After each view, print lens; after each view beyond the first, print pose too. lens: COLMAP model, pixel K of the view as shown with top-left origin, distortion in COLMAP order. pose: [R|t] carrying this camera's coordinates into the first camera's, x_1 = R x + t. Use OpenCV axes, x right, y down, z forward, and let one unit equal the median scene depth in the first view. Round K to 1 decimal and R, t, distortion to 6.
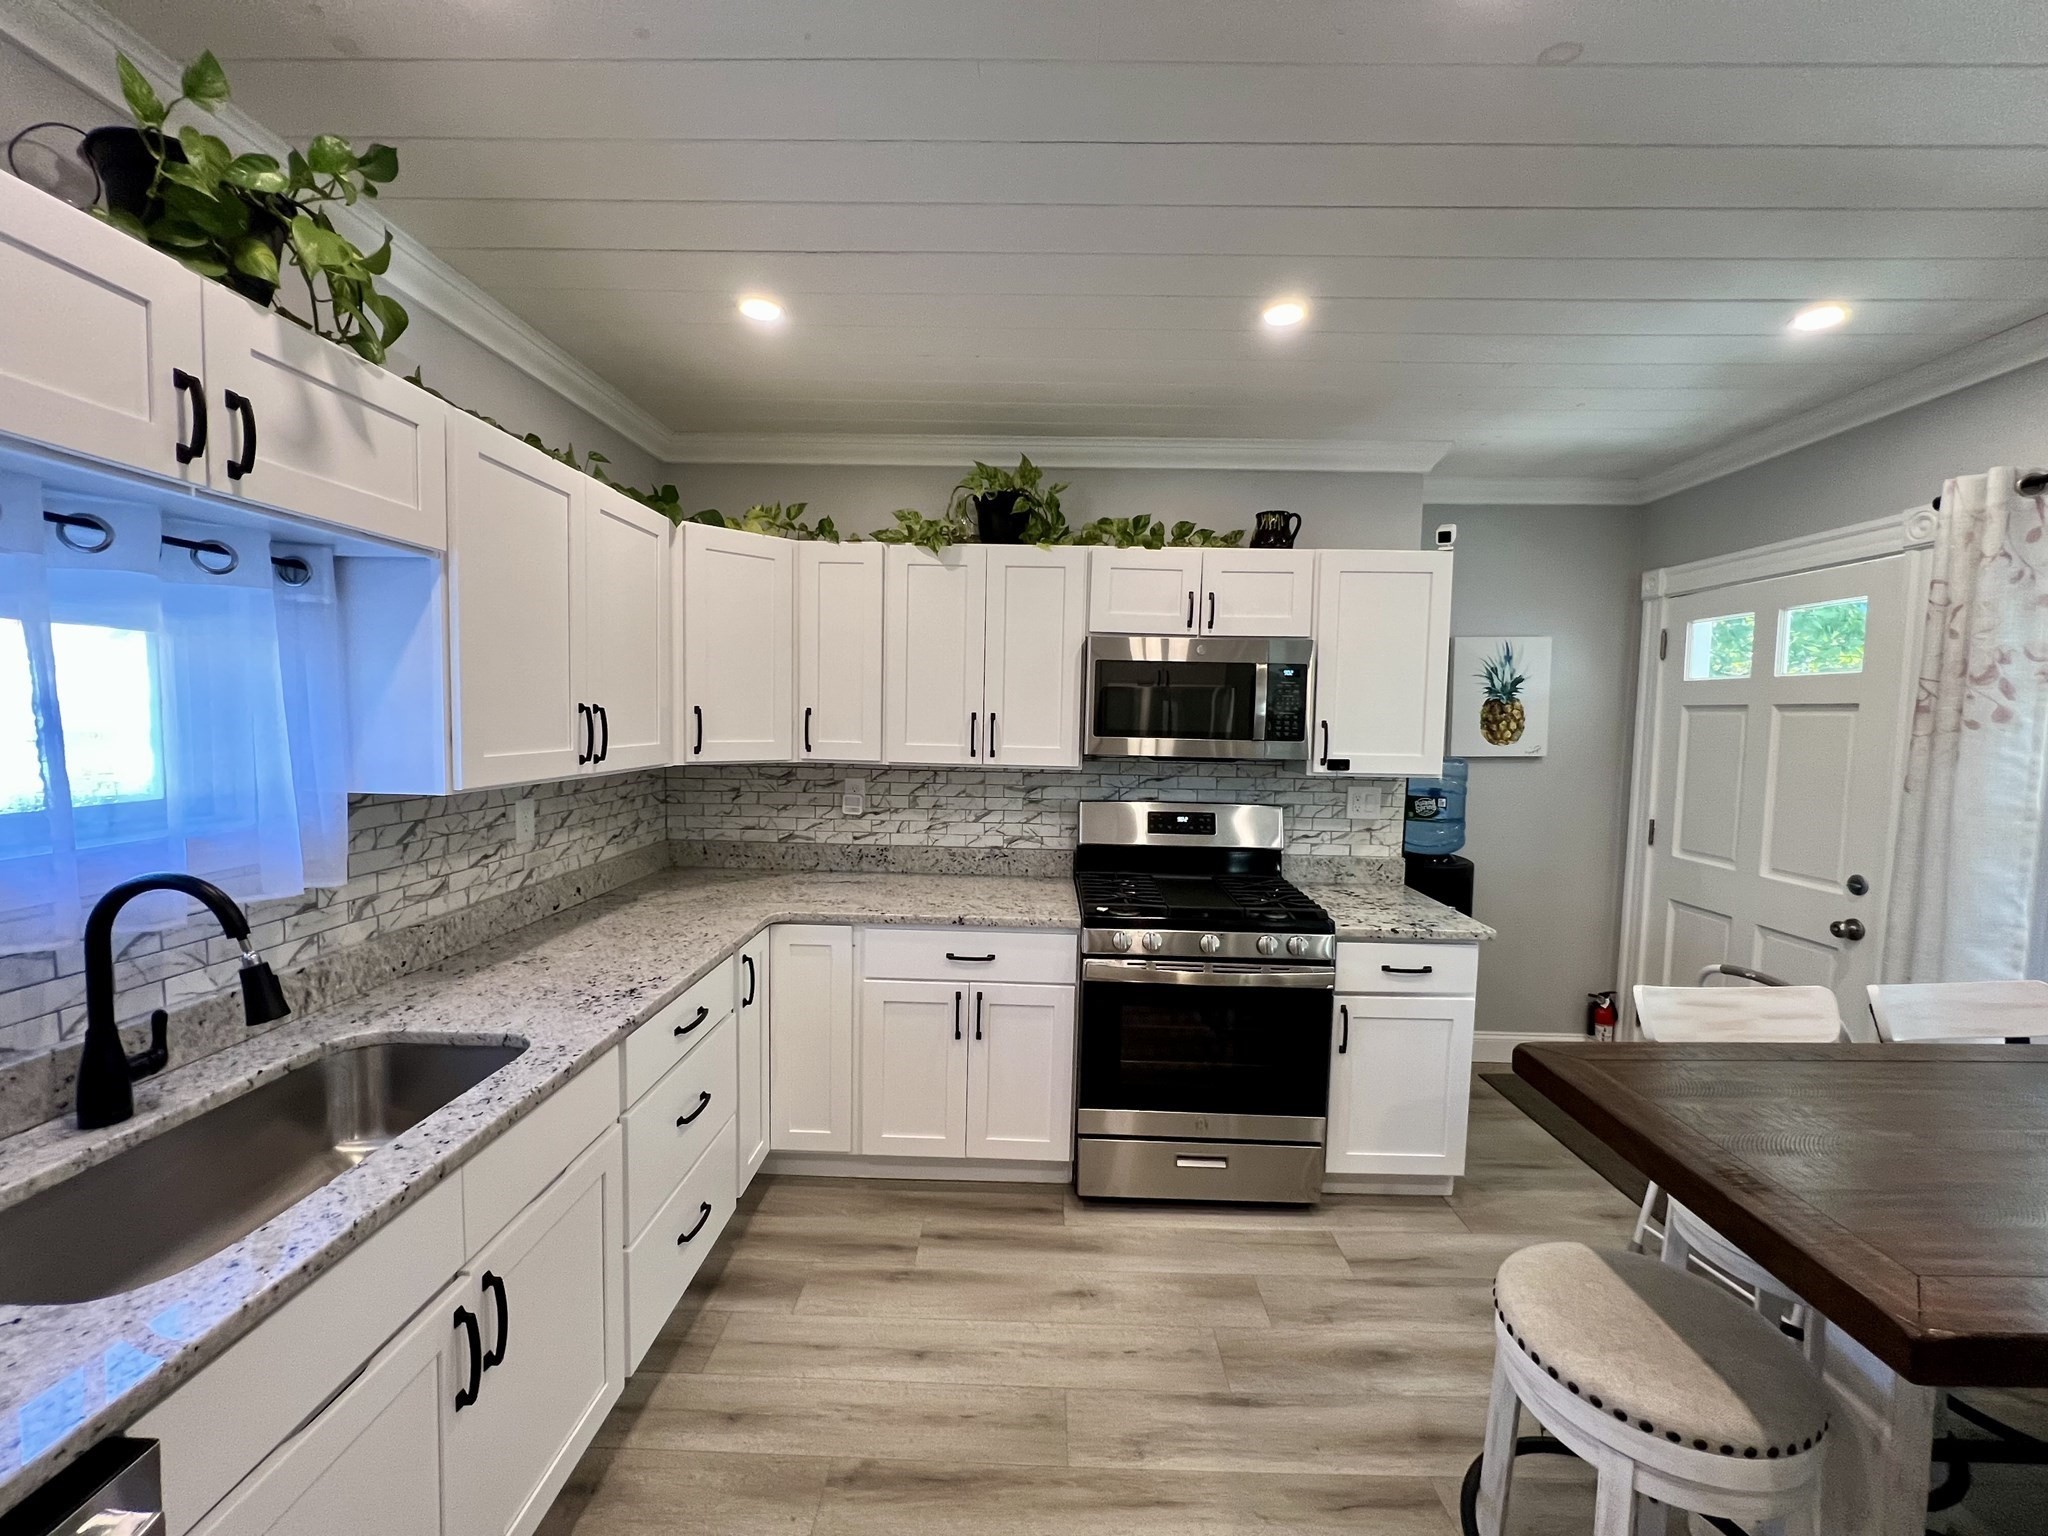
lens RADIAL K [[819.3, 0, 1027.5], [0, 819.3, 769.8], [0, 0, 1]] dist [-0.001635, 0.000094]
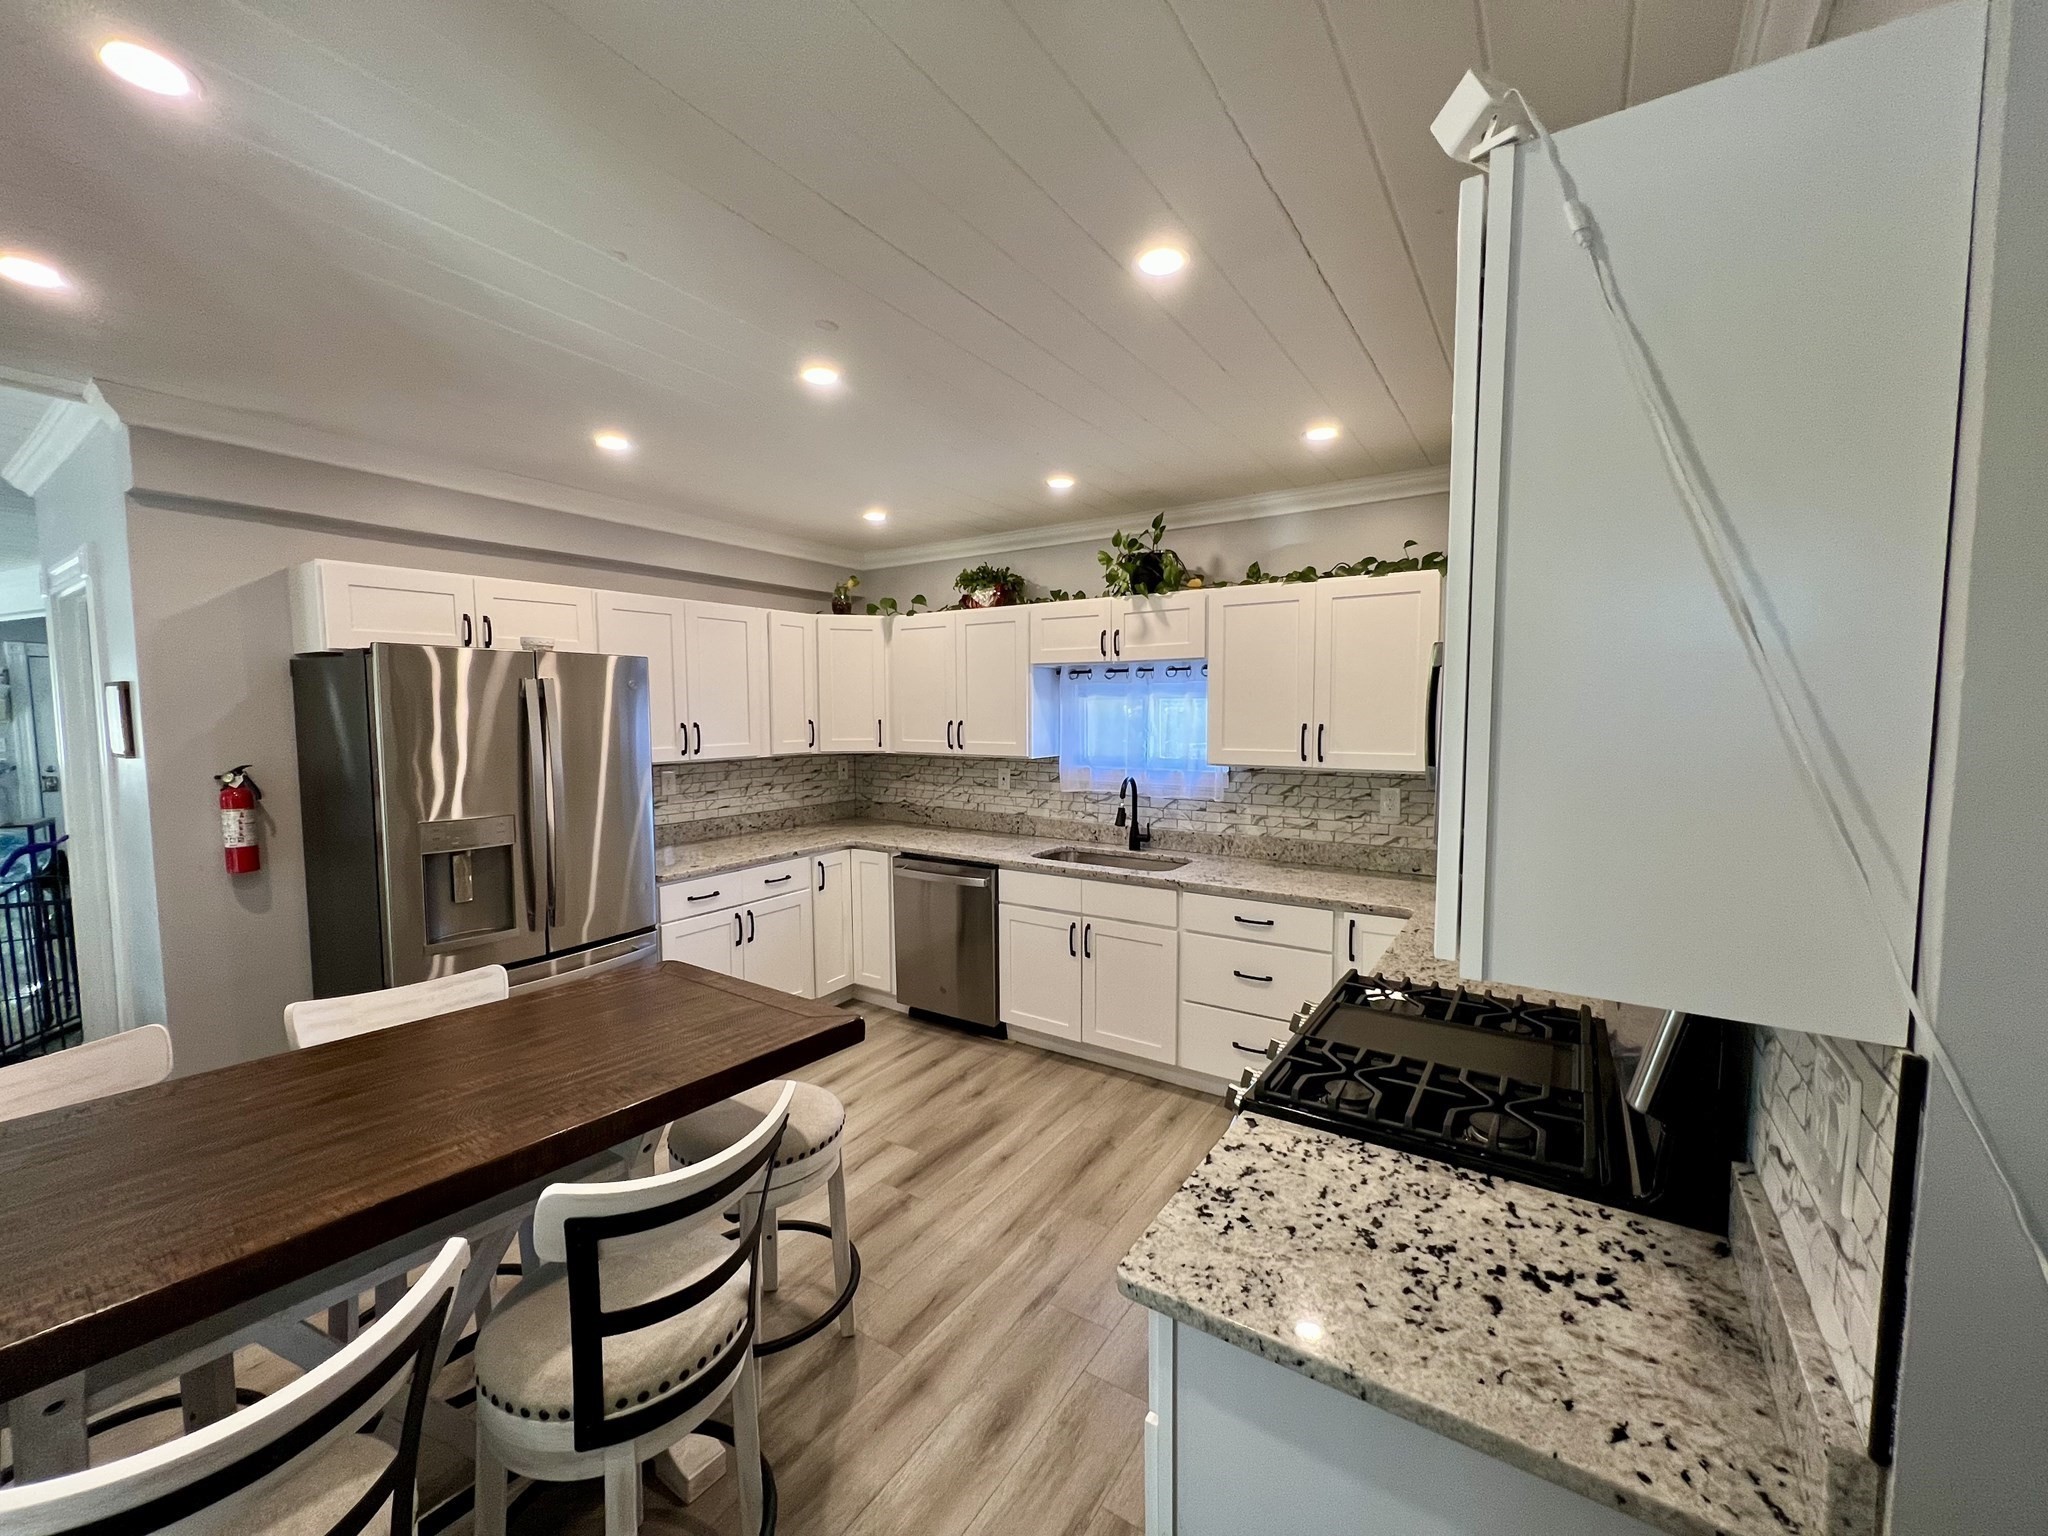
lens RADIAL K [[819.3, 0, 1027.5], [0, 819.3, 769.8], [0, 0, 1]] dist [-0.001635, 0.000094]
pose [[-0.533334, 0.046446, -0.844629, 0.908840], [-0.064415, 0.993362, 0.095299, -0.087616], [0.843448, 0.105233, -0.526802, 1.120399]]
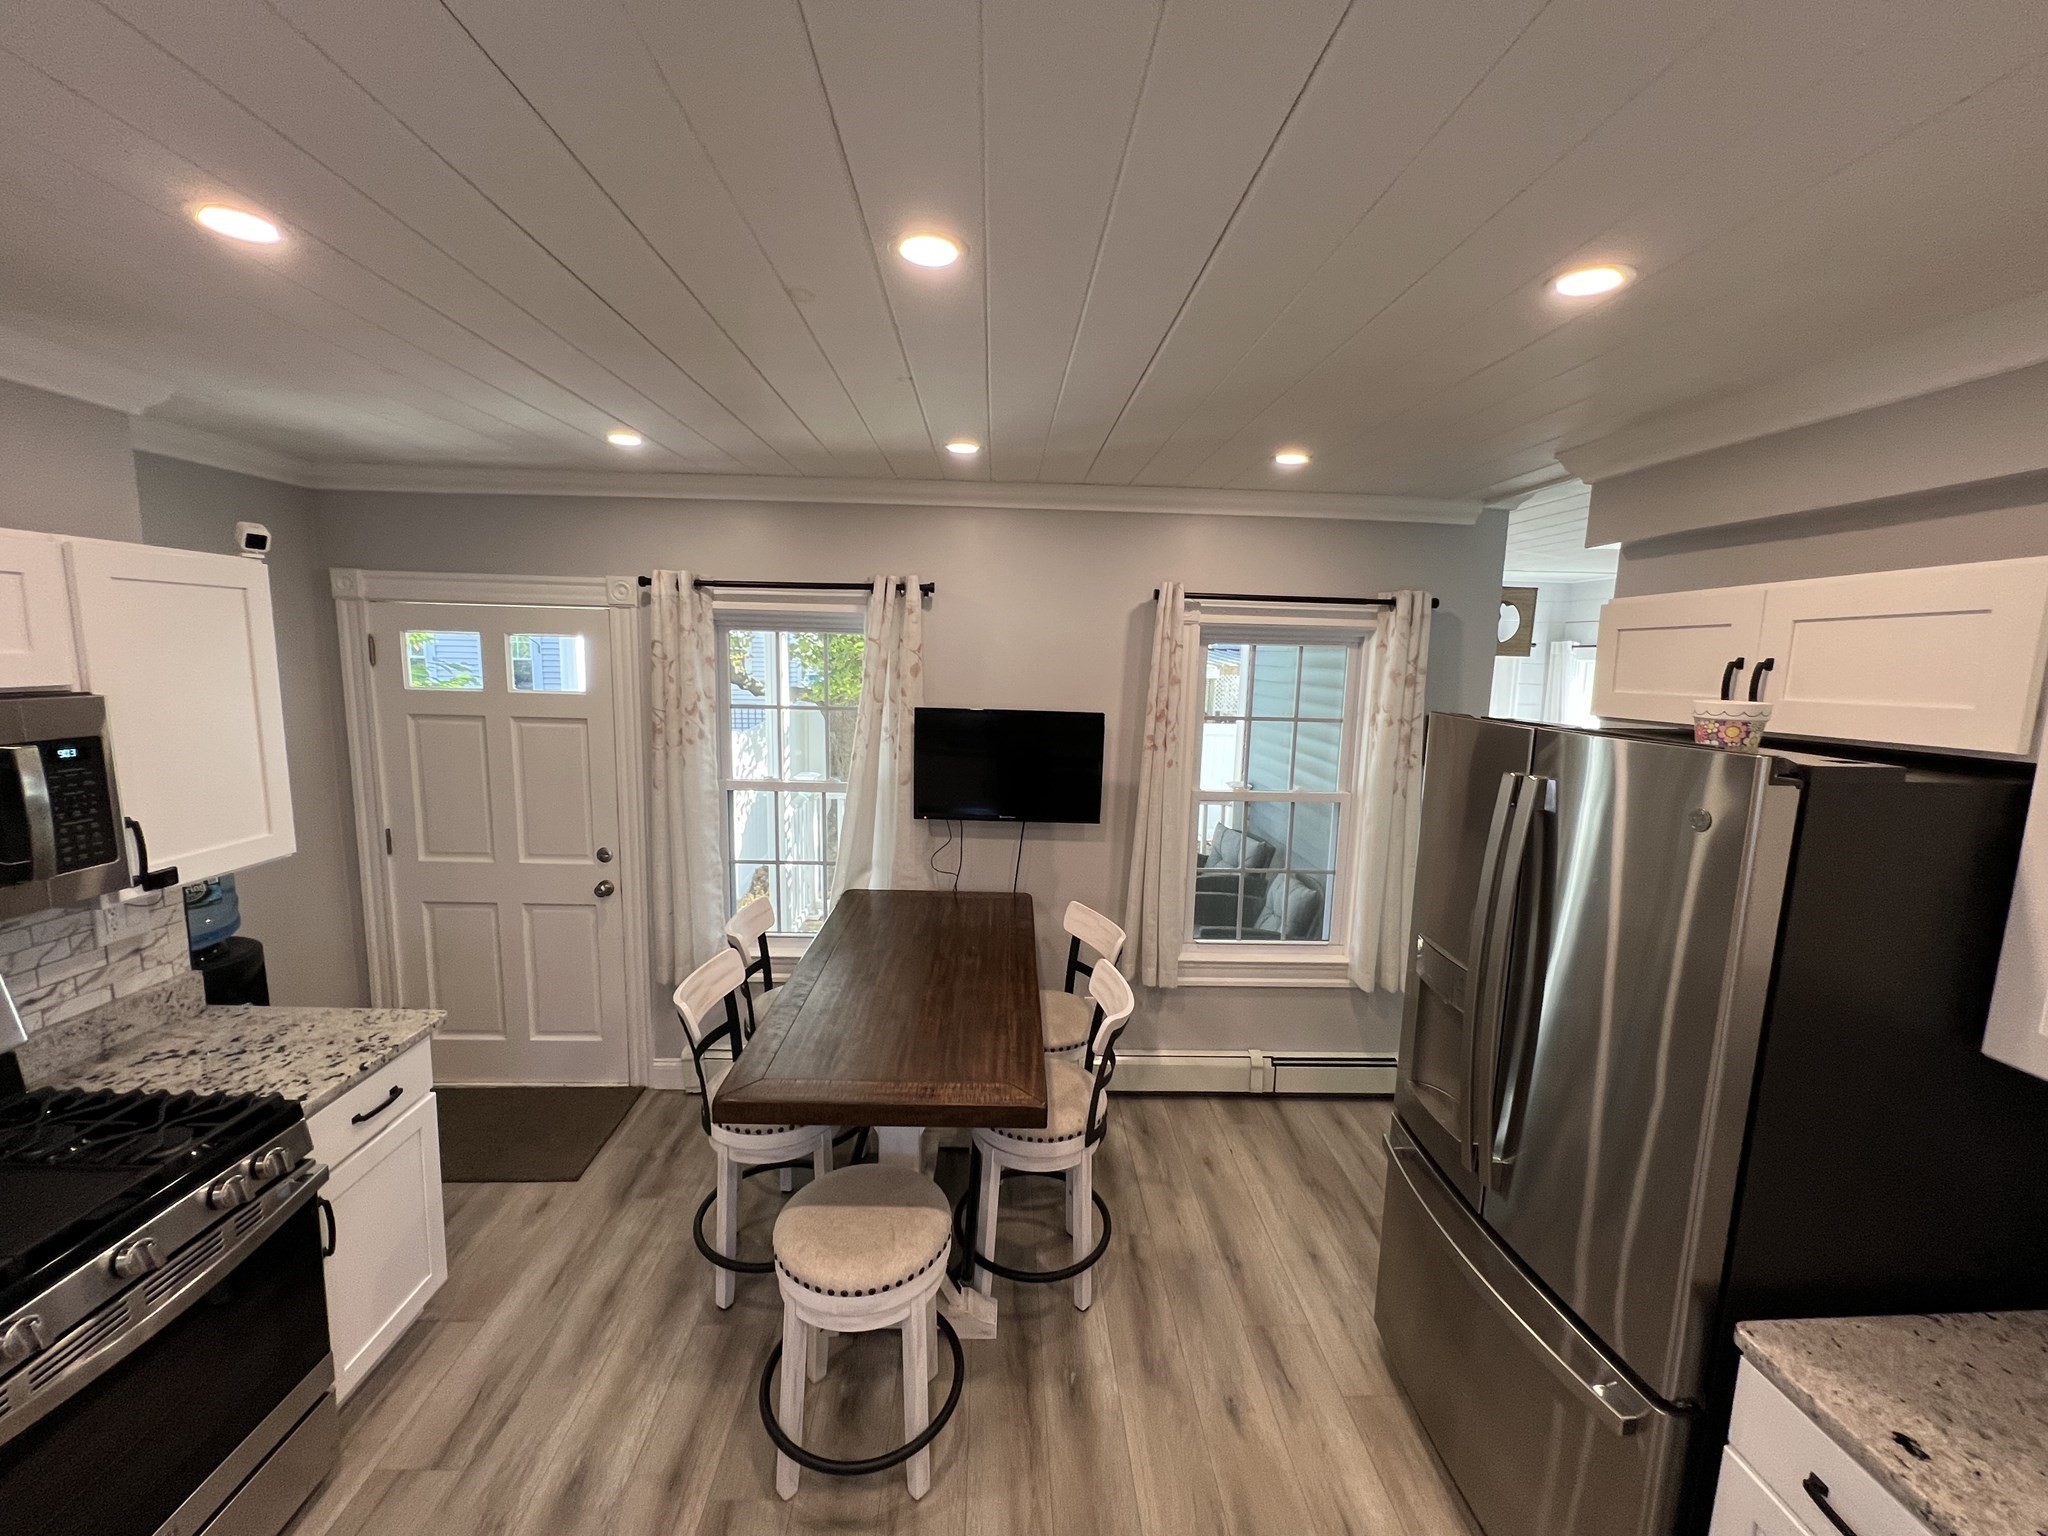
lens RADIAL K [[819.3, 0, 1027.5], [0, 819.3, 769.8], [0, 0, 1]] dist [-0.001635, 0.000094]
pose [[-0.055784, -0.161938, 0.985223, -0.310432], [0.037916, 0.985704, 0.164164, -0.188037], [-0.997723, 0.046513, -0.048846, 0.375137]]
